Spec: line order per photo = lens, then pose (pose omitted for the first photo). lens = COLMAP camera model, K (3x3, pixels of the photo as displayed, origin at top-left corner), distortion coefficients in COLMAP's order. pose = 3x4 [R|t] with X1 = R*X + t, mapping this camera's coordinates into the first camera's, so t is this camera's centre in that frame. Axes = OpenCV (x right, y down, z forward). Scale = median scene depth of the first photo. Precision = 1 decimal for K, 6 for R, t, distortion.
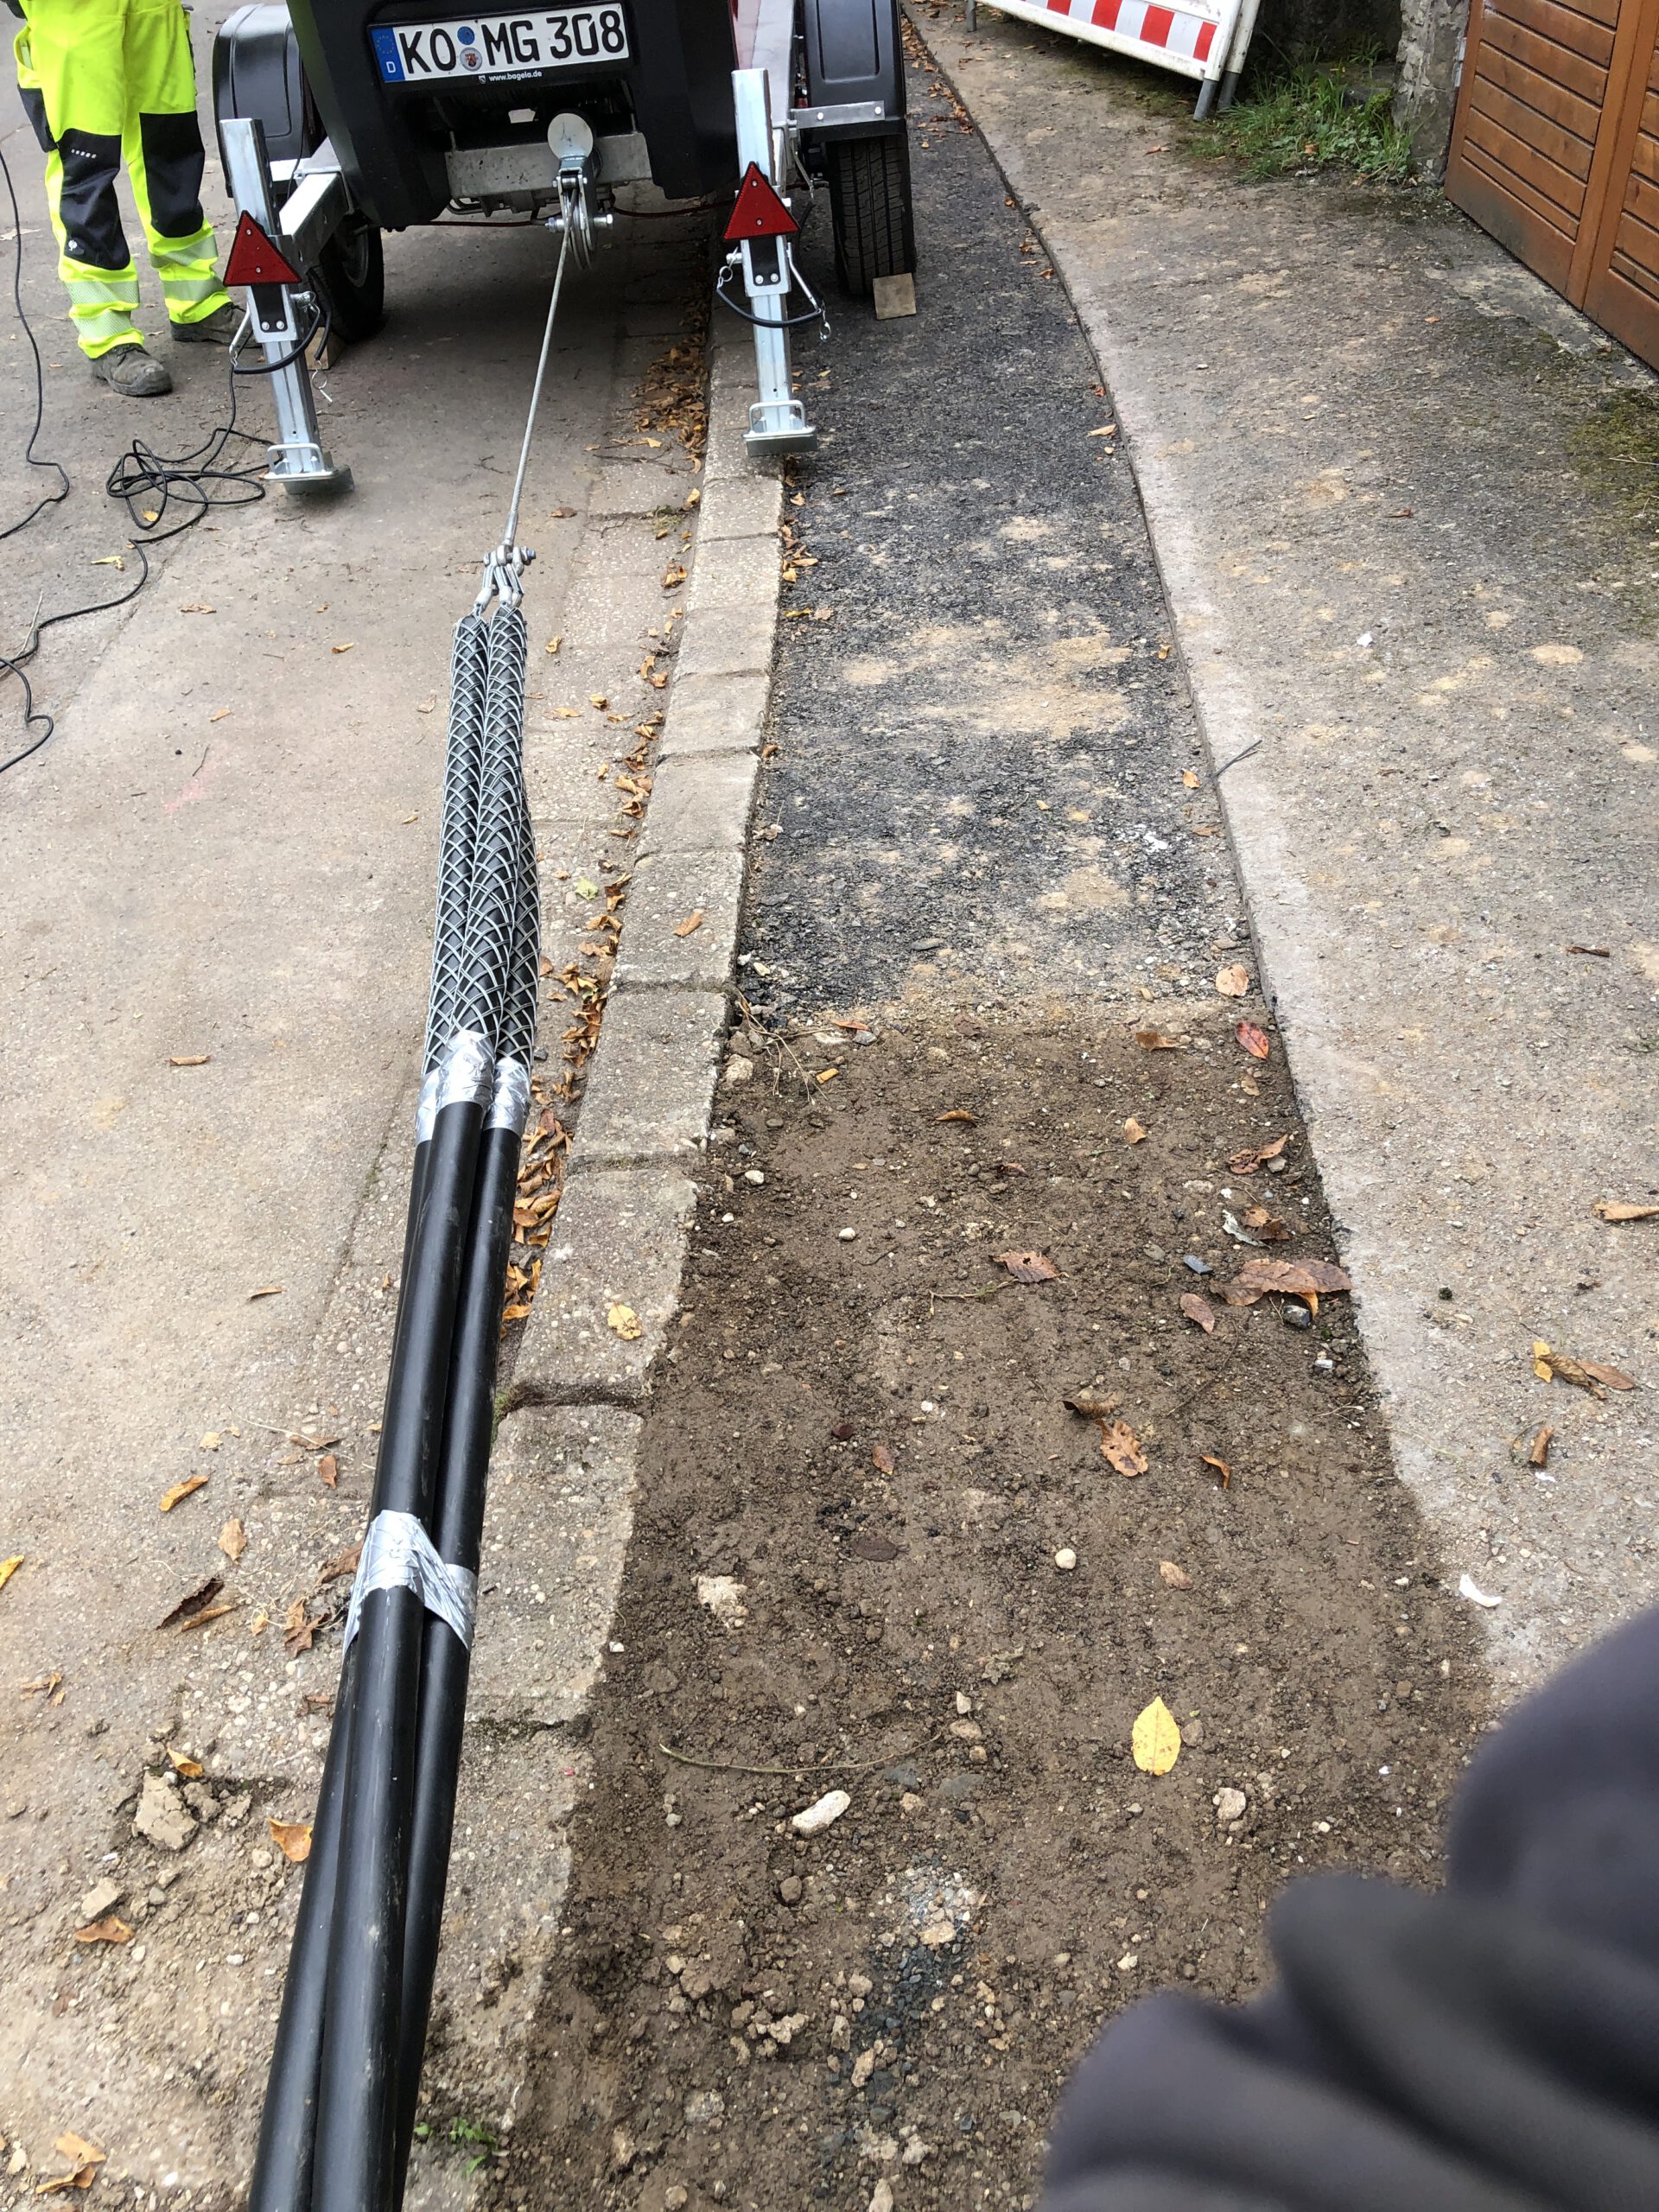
lens RADIAL K [[1823.2, 0, 837.3], [0, 1823.2, 1073.0], [0, 0, 1]] dist [0.069796, -0.076452]
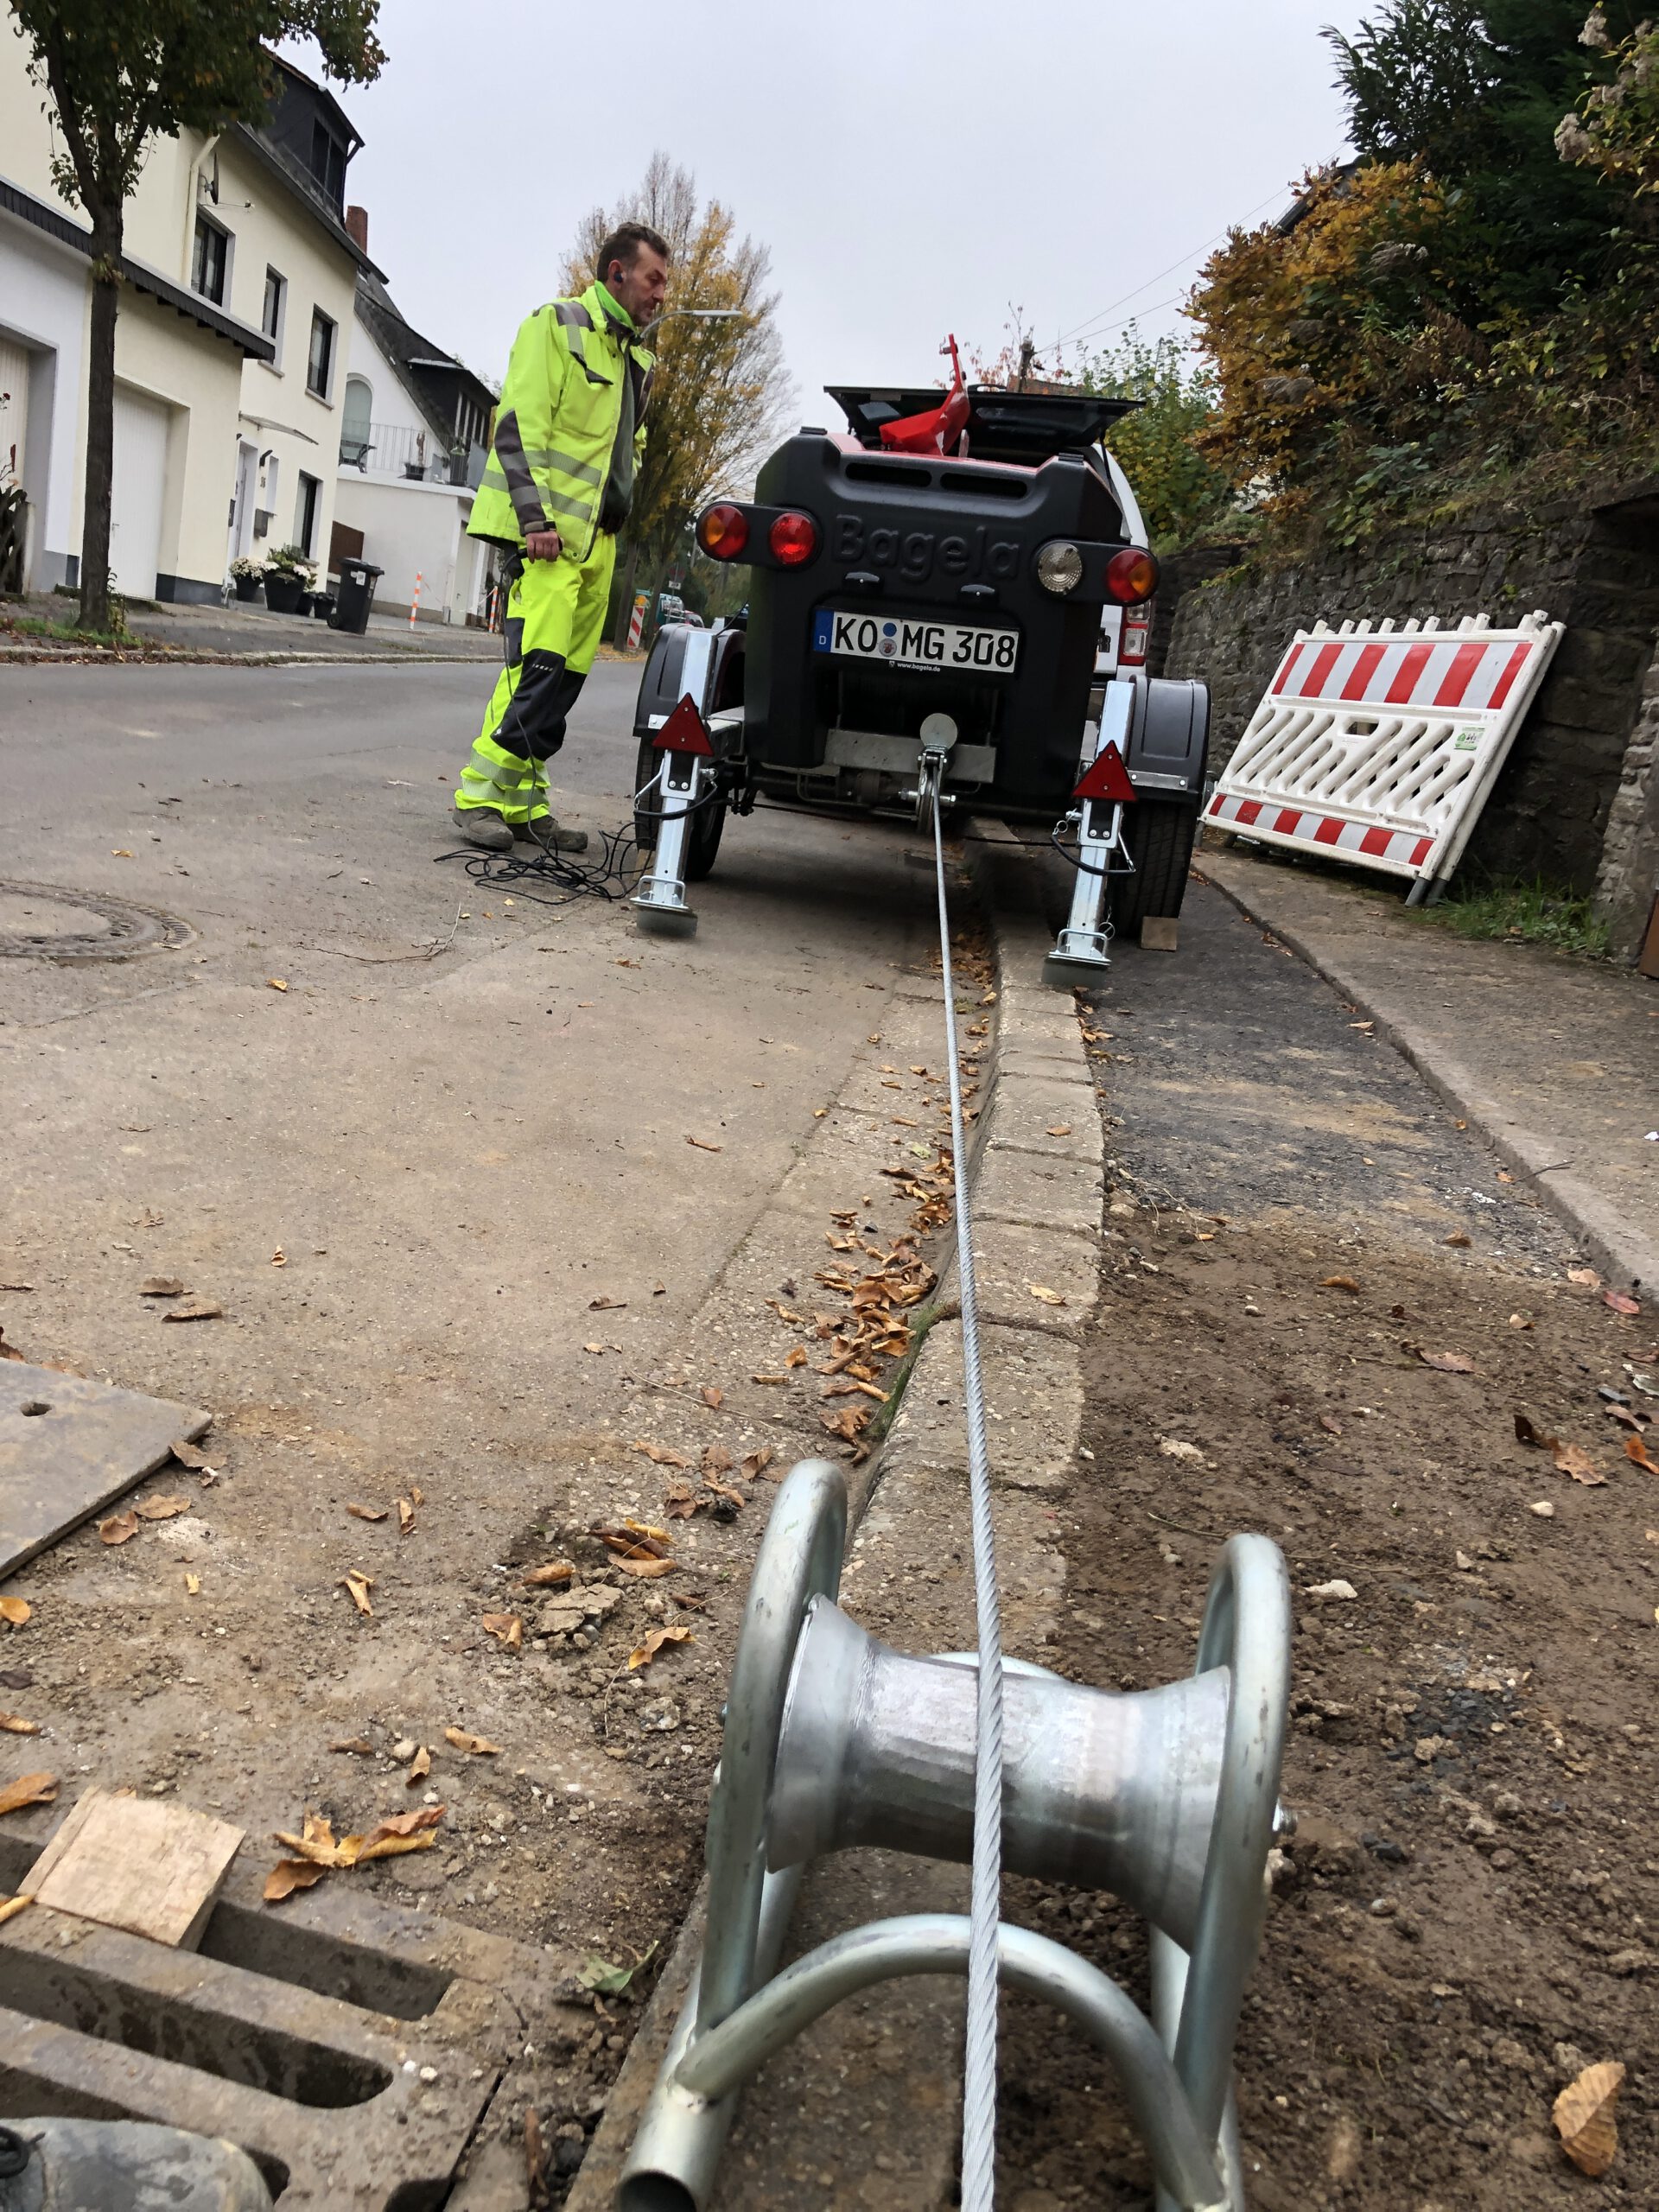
lens RADIAL K [[1812.5, 0, 823.9], [0, 1812.5, 1100.0], [0, 0, 1]] dist [0.019601, -0.019889]
pose [[0.973065, 0.220247, -0.068086, -0.098470], [-0.228561, 0.883193, -0.409549, 0.243648], [-0.030069, 0.414079, 0.909744, 0.027109]]
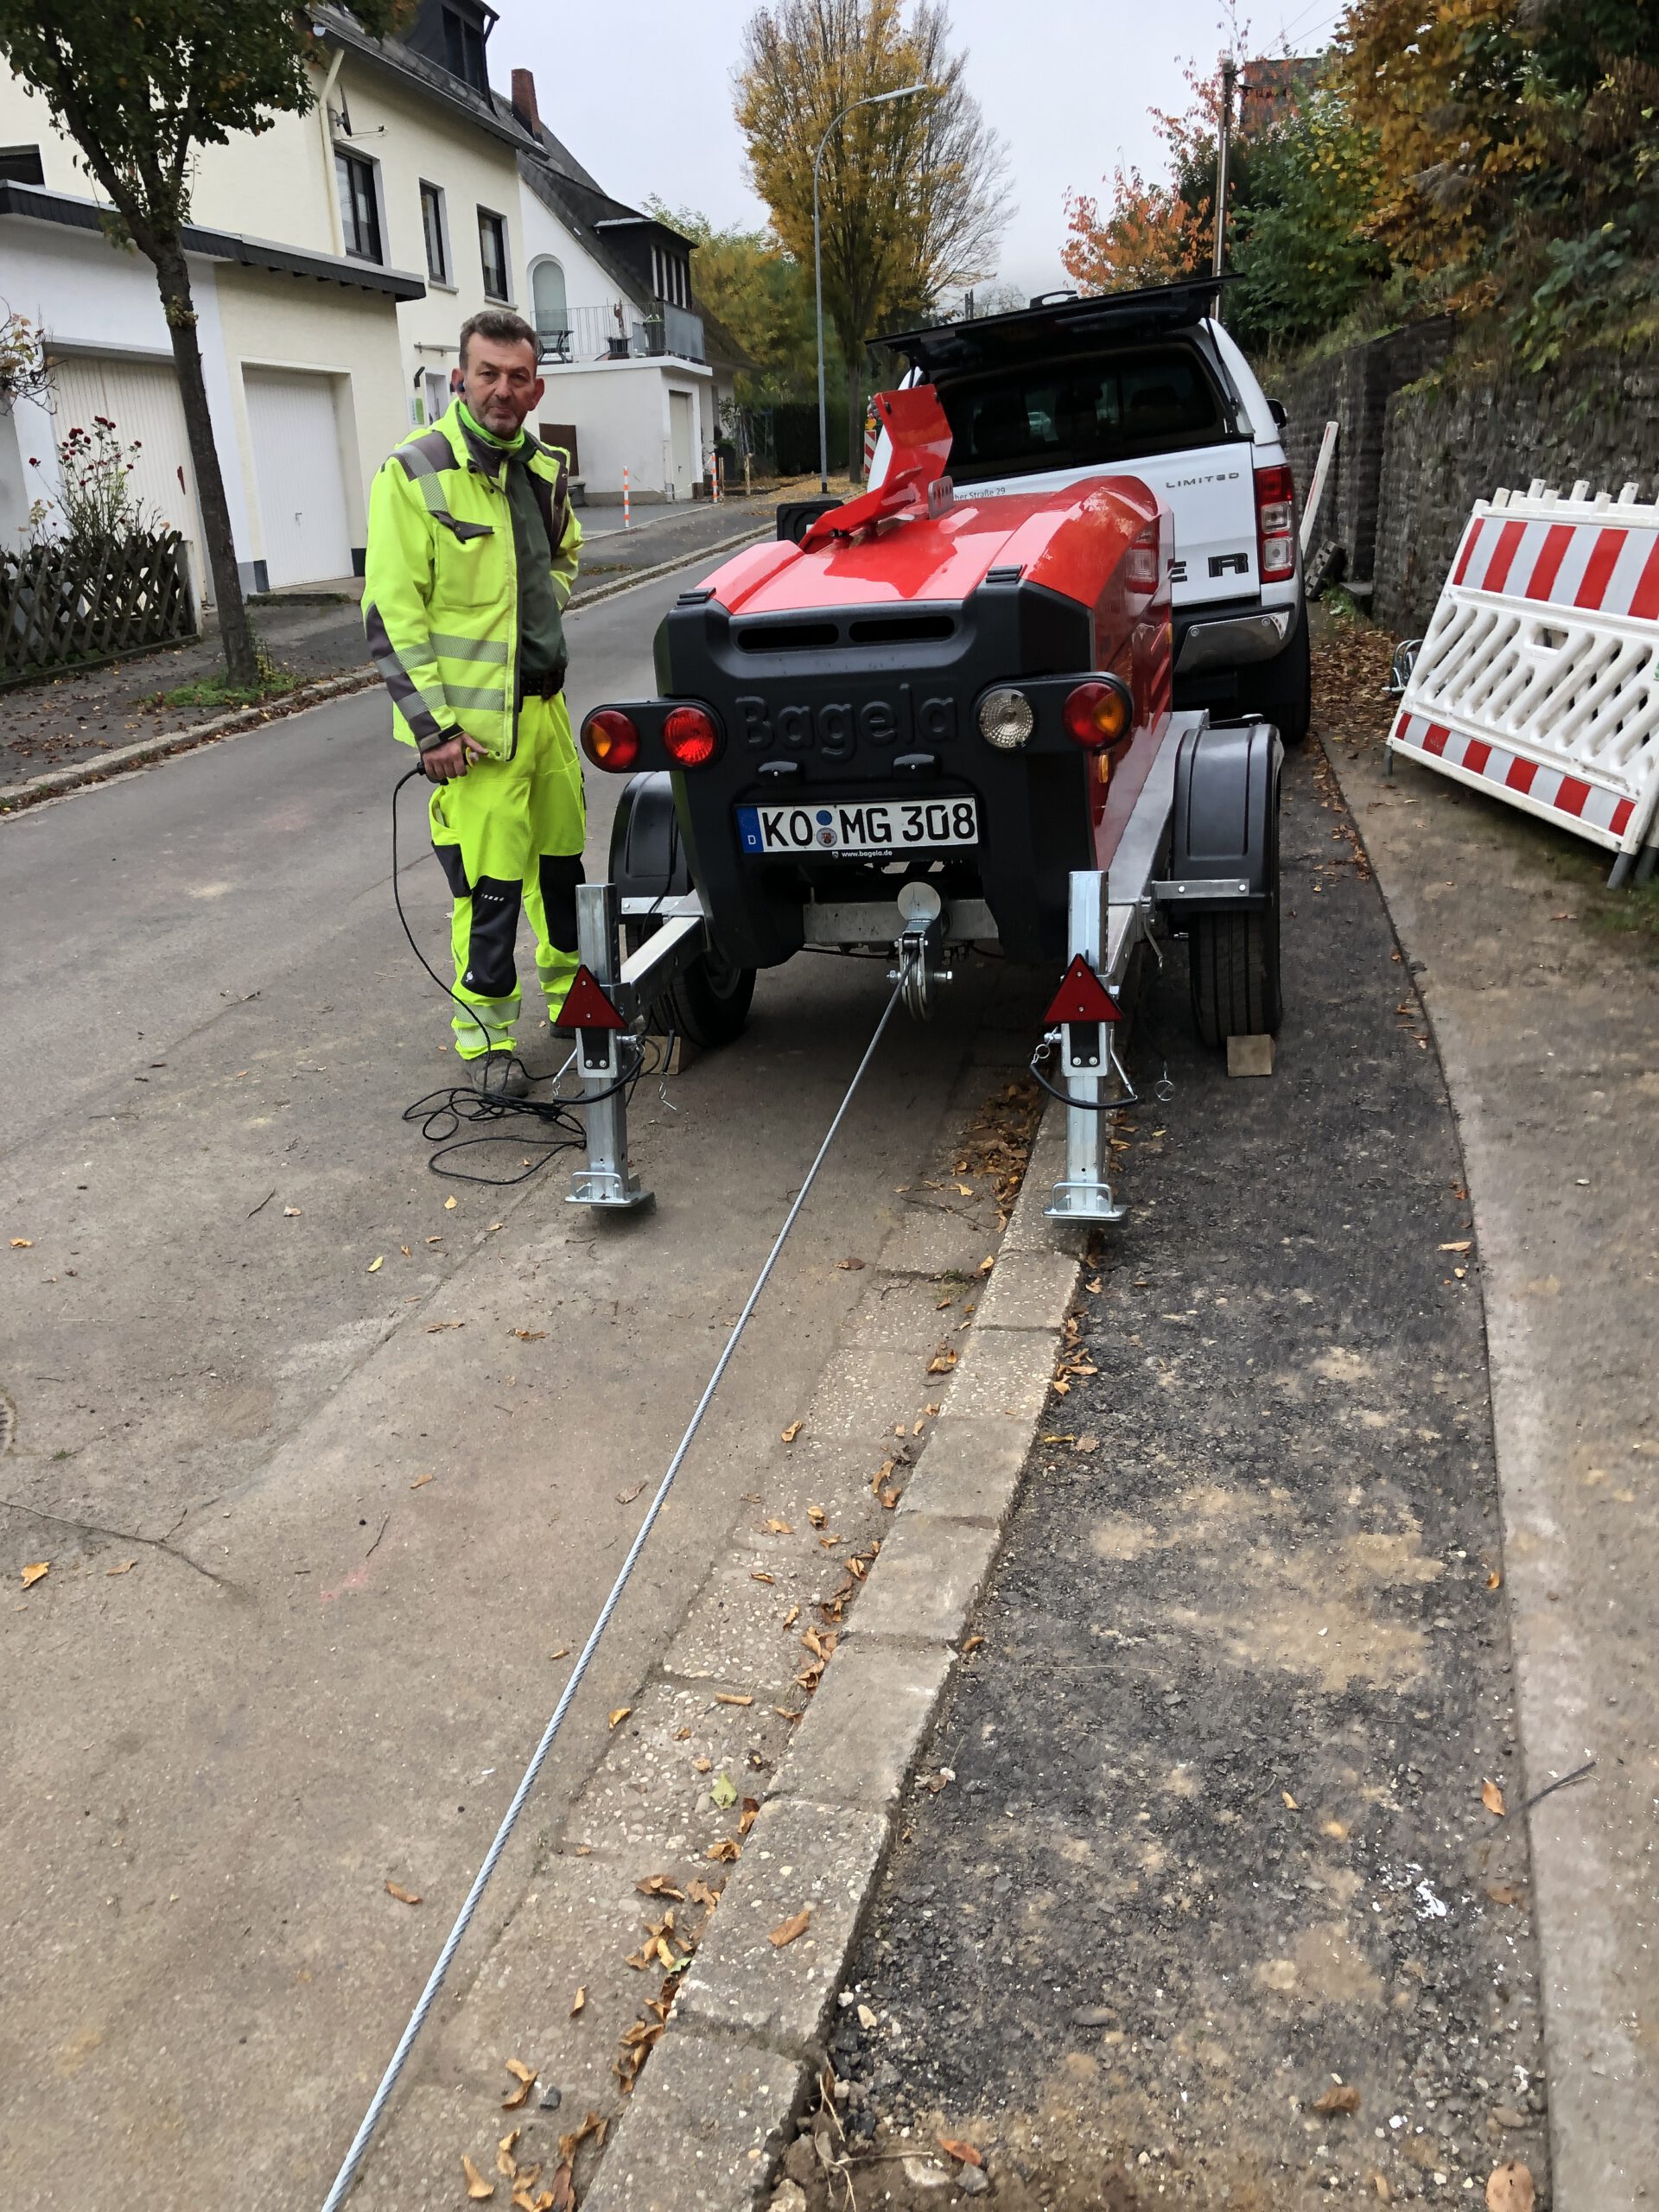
lens RADIAL K [[1820.0, 0, 807.1], [0, 1820.0, 1105.3], [0, 0, 1]] dist [0.026512, -0.003250]
pose [[0.964780, 0.093245, -0.245977, 0.059822], [-0.160489, 0.949524, -0.269531, -0.142311], [0.208429, 0.299515, 0.931047, 0.106358]]
